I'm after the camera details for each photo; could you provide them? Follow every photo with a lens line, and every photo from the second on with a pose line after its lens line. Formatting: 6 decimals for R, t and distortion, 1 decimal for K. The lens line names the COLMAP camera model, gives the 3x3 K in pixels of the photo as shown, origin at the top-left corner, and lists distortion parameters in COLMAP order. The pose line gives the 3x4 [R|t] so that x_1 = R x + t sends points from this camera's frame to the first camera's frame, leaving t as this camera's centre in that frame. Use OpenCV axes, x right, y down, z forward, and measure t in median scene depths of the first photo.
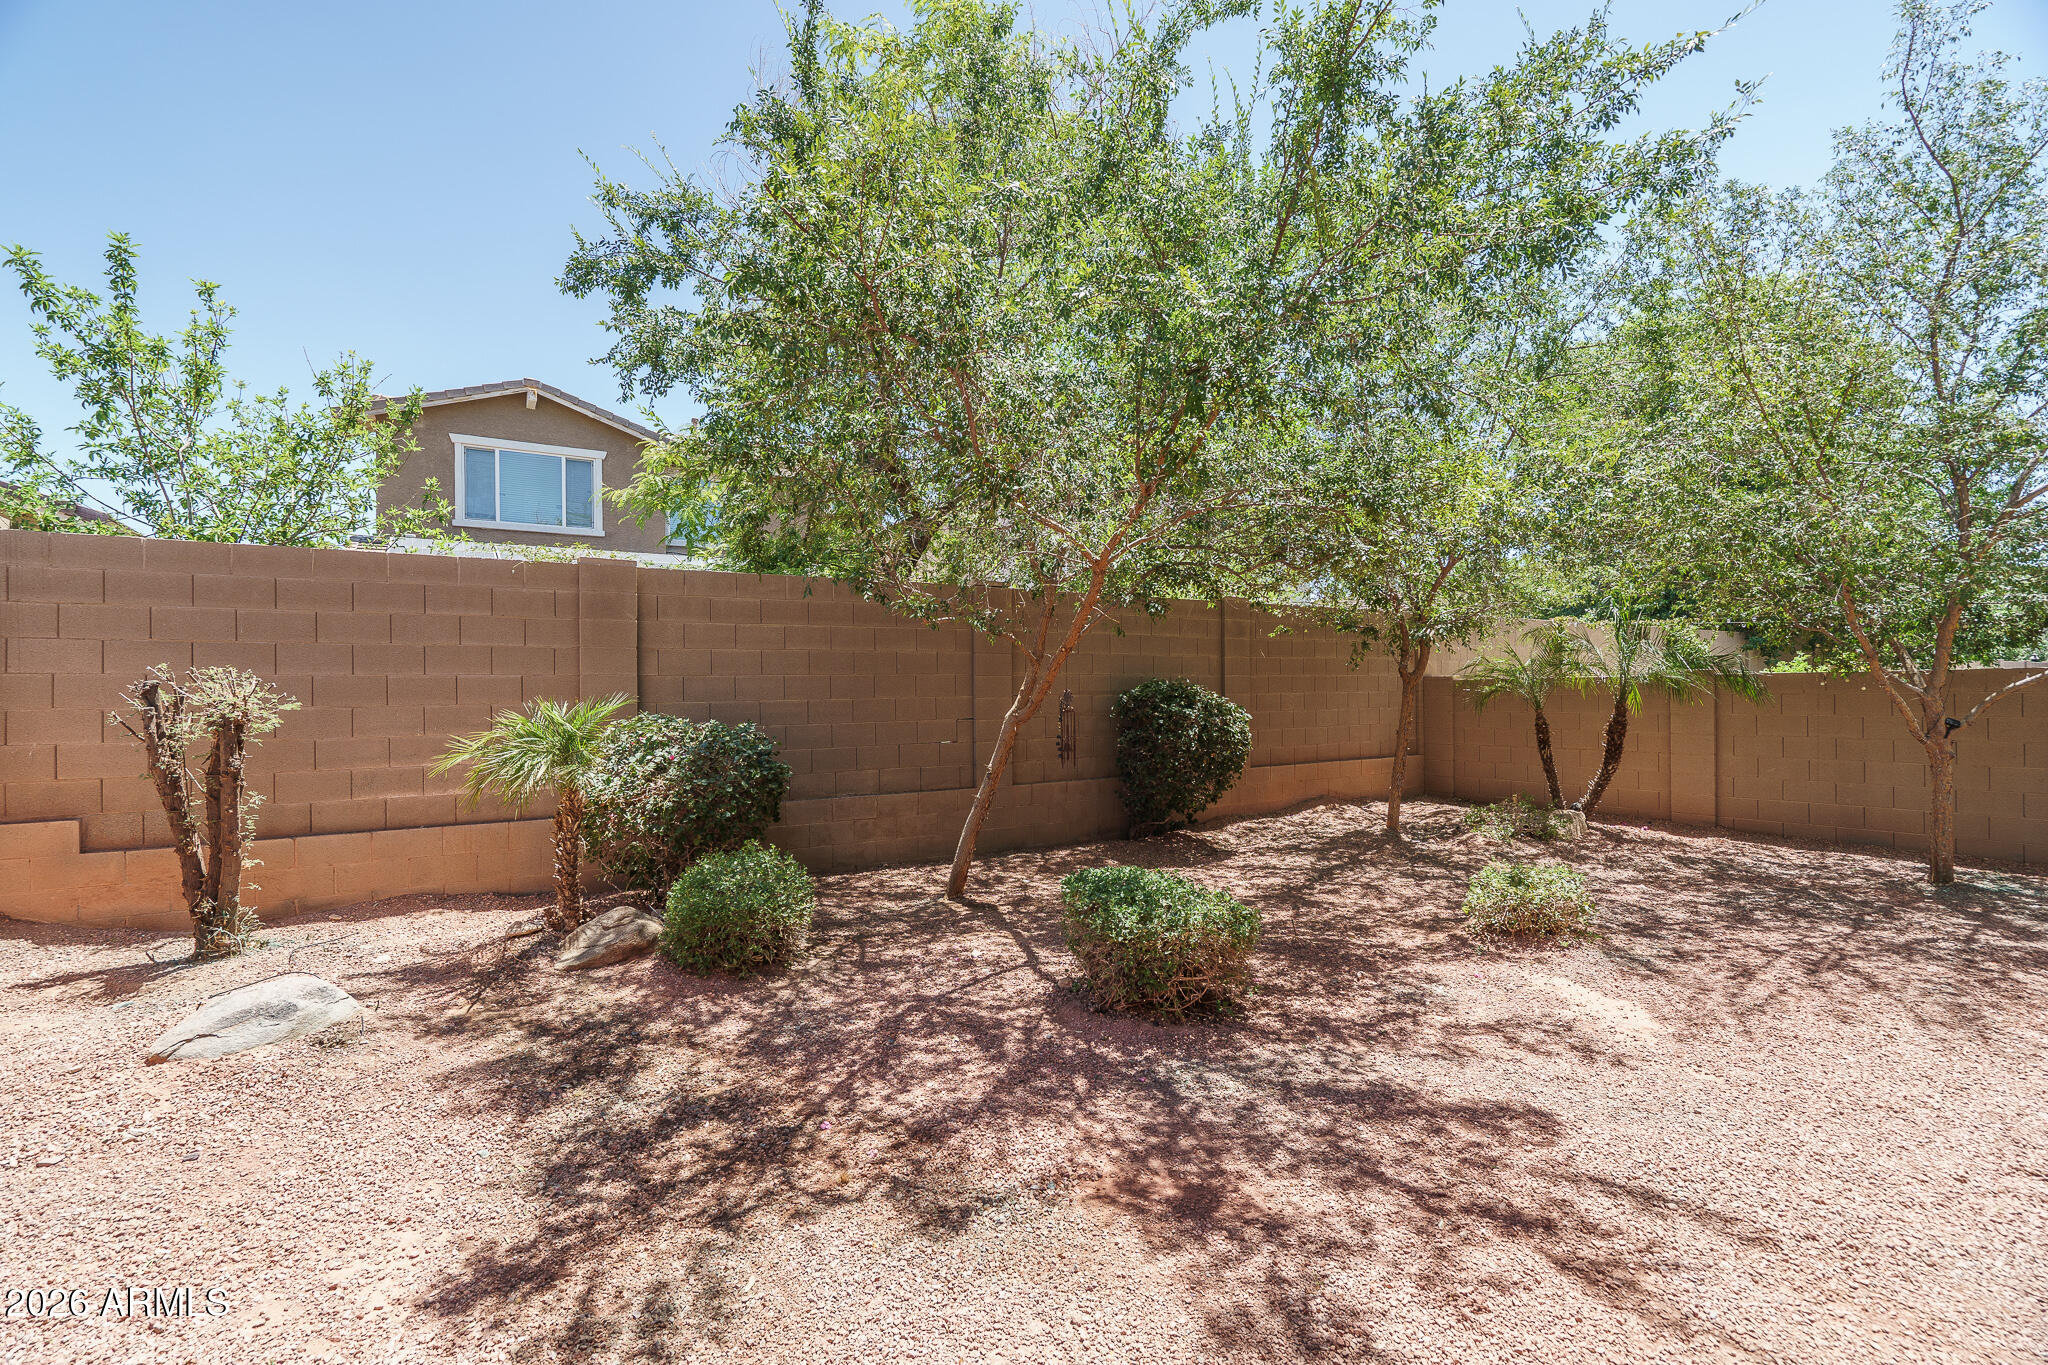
lens RADIAL K [[918.5, 0, 1020.9], [0, 918.5, 689.4], [0, 0, 1]] dist [-0.005185, 0.000890]
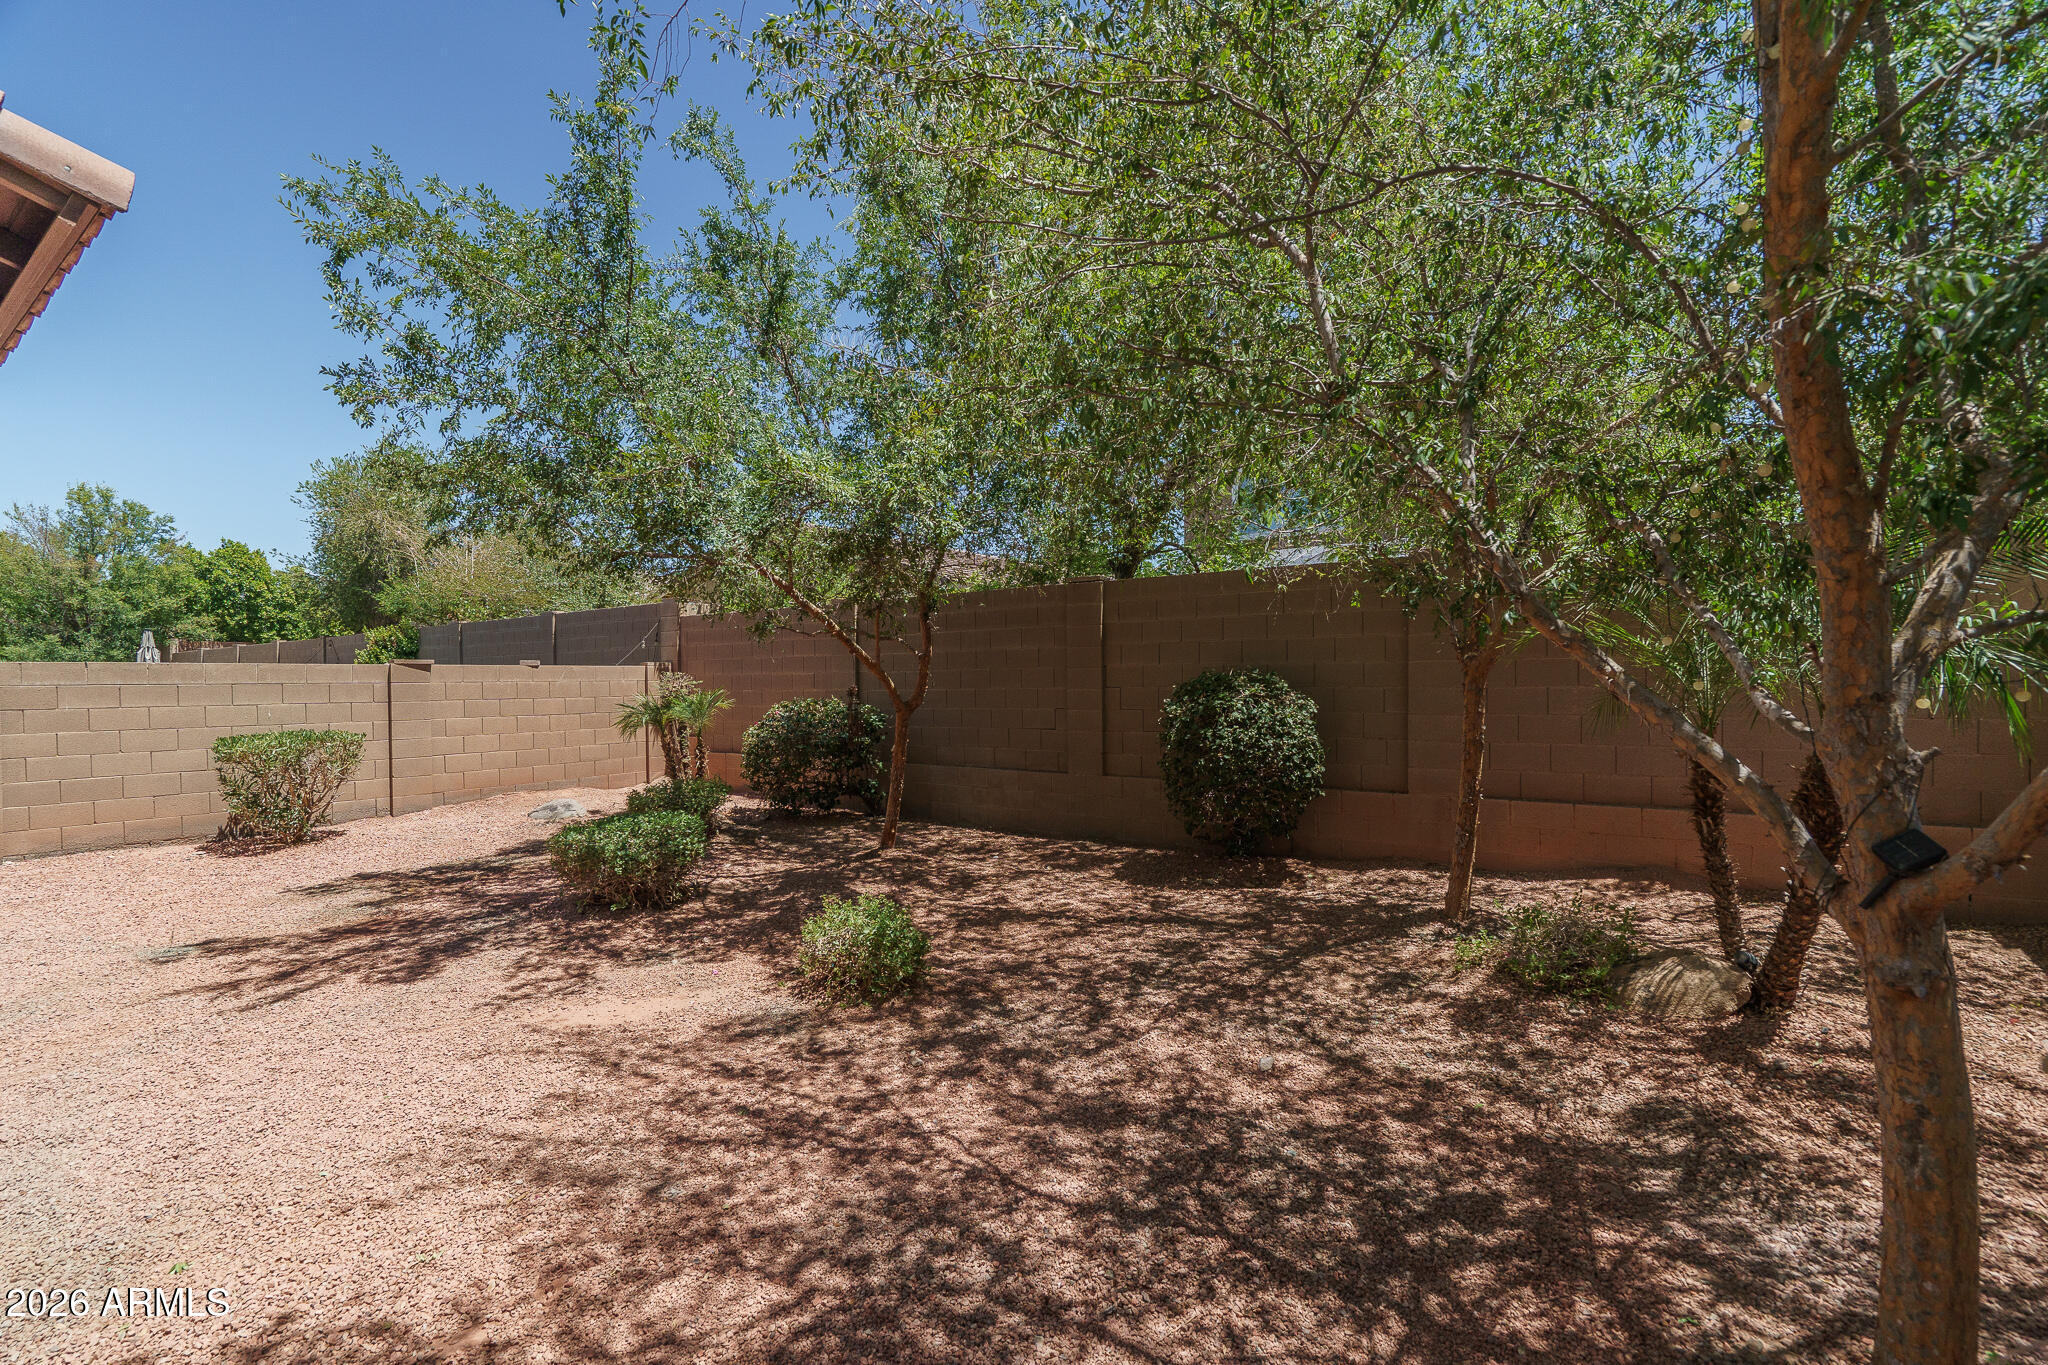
lens RADIAL K [[918.5, 0, 1017.3], [0, 918.5, 685.7], [0, 0, 1]] dist [-0.005185, 0.000890]
pose [[0.372848, 0.010115, -0.927837, 1.778572], [0.010225, 0.999835, 0.015008, -0.022934], [0.927836, -0.015083, 0.372683, 1.052859]]
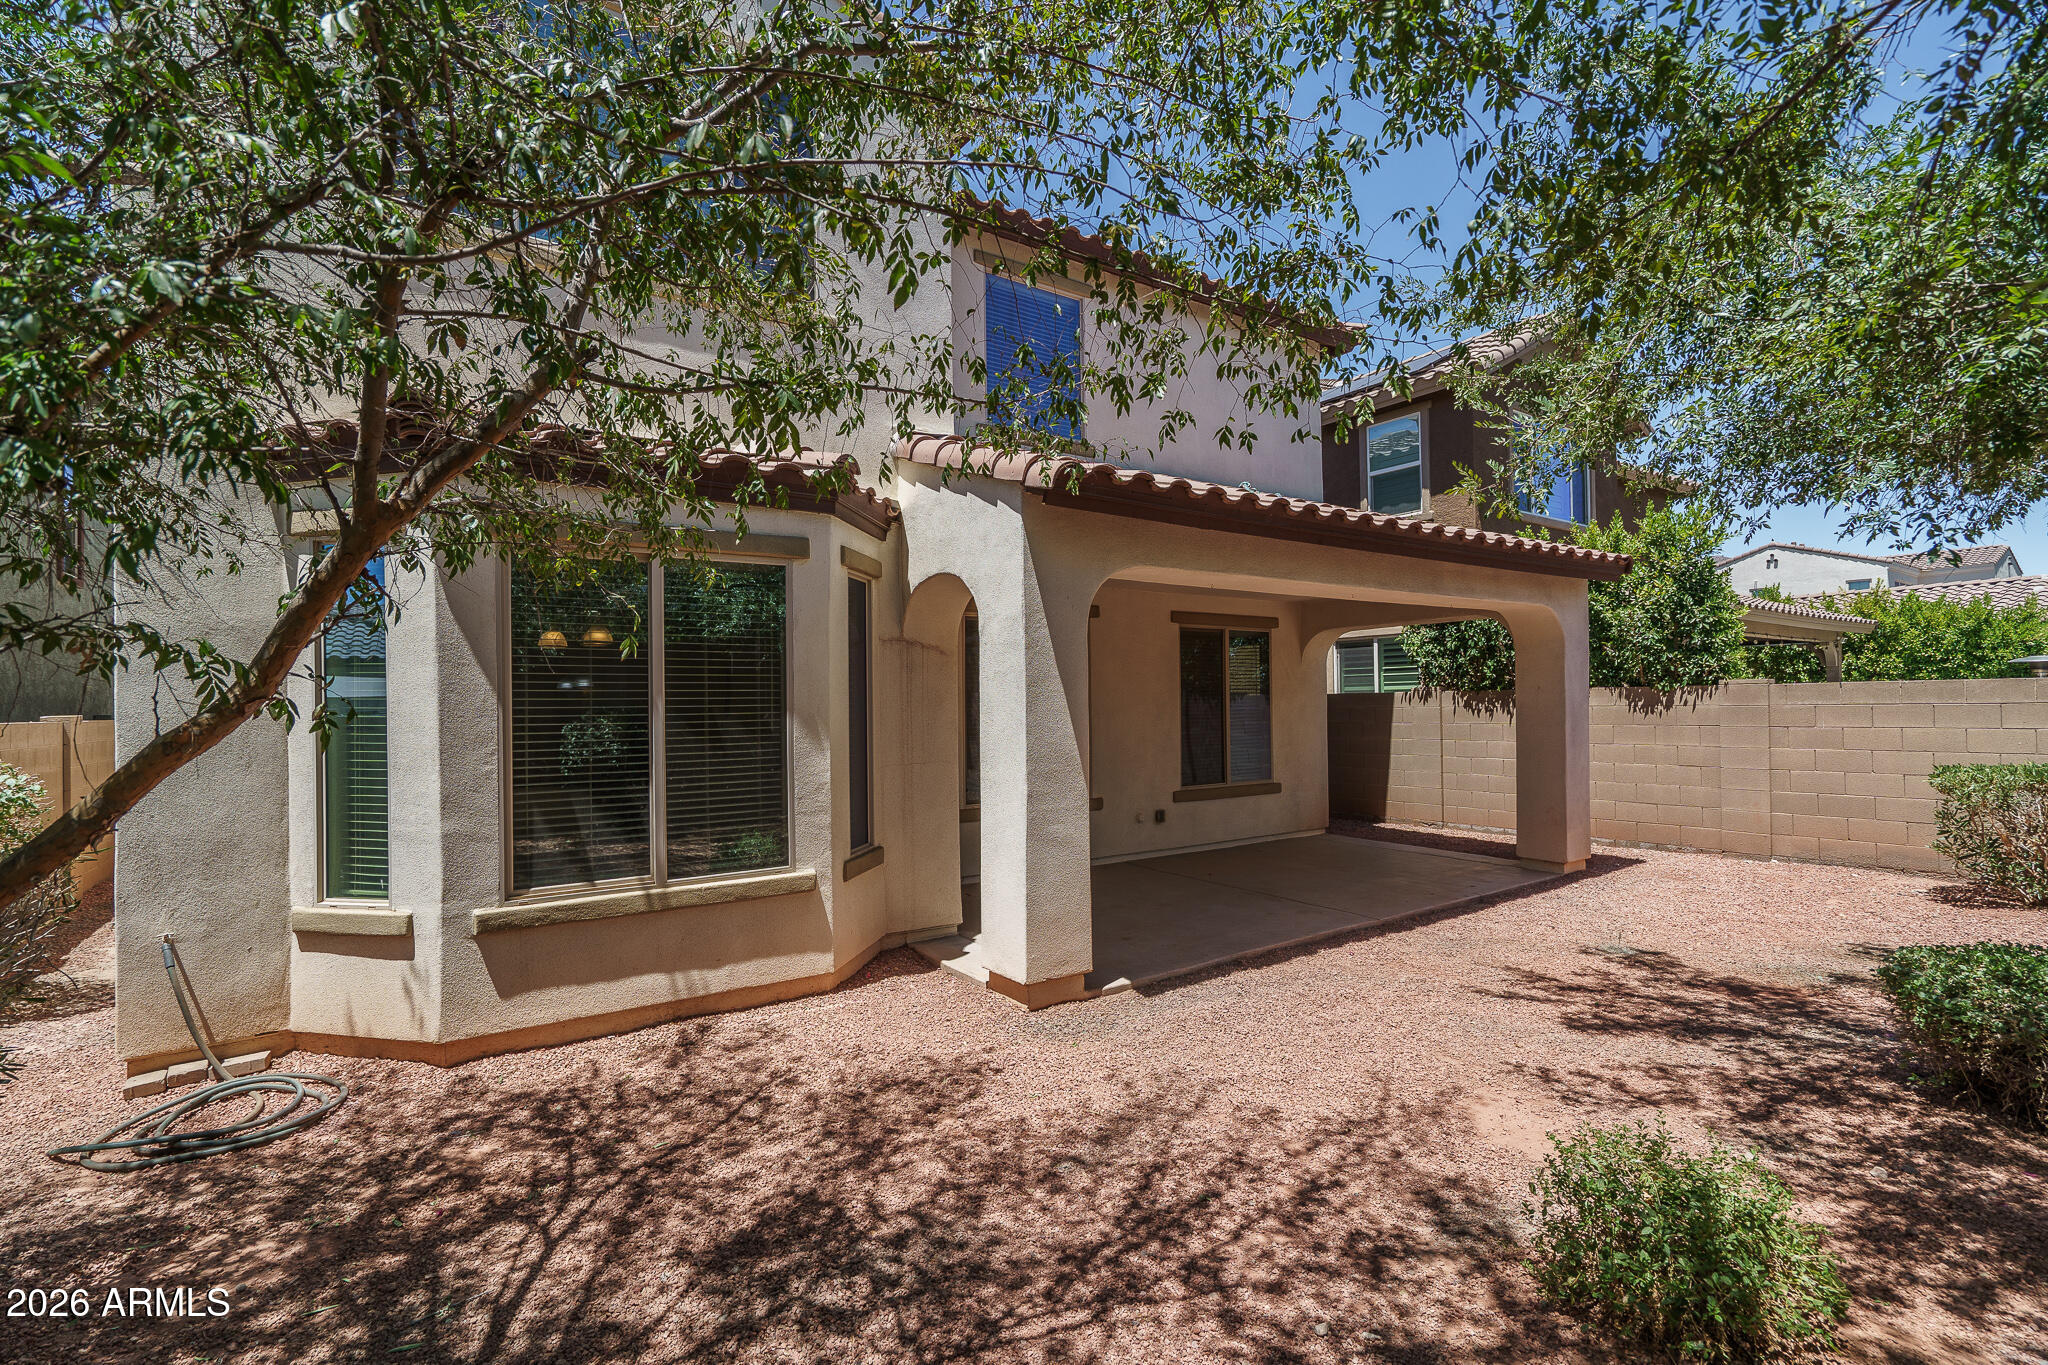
lens RADIAL K [[918.5, 0, 1016.1], [0, 918.5, 695.2], [0, 0, 1]] dist [-0.005185, 0.000890]
pose [[-0.999110, 0.022116, -0.035921, 1.140835], [0.022732, 0.999600, -0.016847, -0.042611], [0.035534, -0.017649, -0.999213, 1.854018]]
